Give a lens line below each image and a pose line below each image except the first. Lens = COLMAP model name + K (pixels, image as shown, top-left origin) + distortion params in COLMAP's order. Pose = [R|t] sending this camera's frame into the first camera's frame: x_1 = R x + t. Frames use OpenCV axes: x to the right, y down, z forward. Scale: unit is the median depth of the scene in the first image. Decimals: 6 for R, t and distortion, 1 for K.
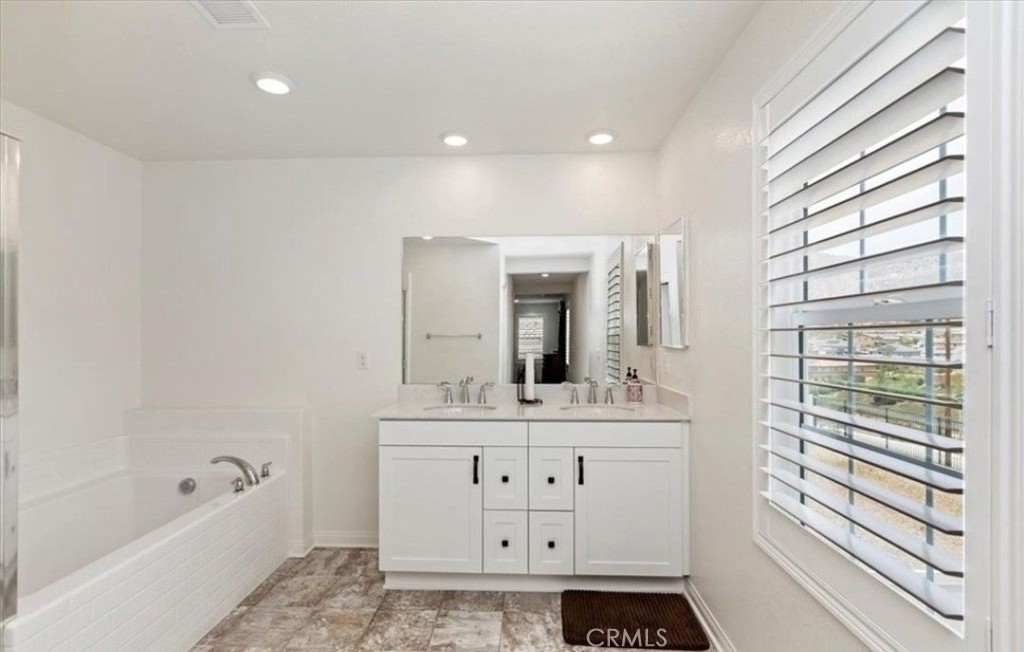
lens RADIAL K [[441.3, 0, 510.9], [0, 441.3, 336.4], [0, 0, 1]] dist [-0.001790, -0.000081]
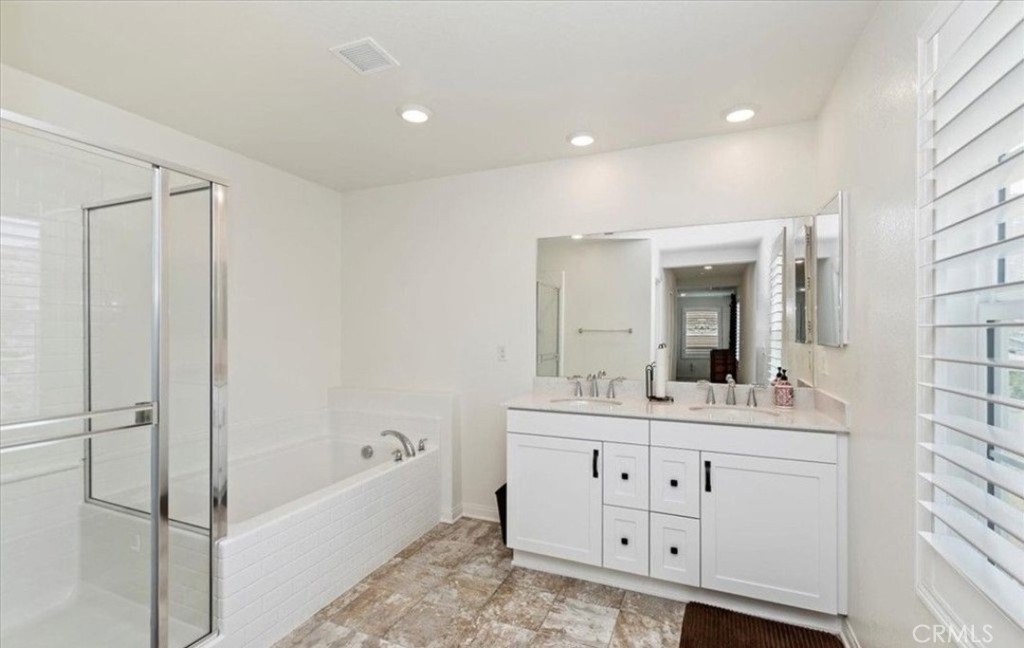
lens RADIAL K [[421.4, 0, 535.9], [0, 421.4, 332.9], [0, 0, 1]] dist [0.001746, 0.000087]
pose [[0.944834, 0.004846, -0.327512, 0.103974], [-0.003112, 0.999978, 0.005819, -0.003224], [0.327533, -0.004479, 0.944829, 0.042168]]
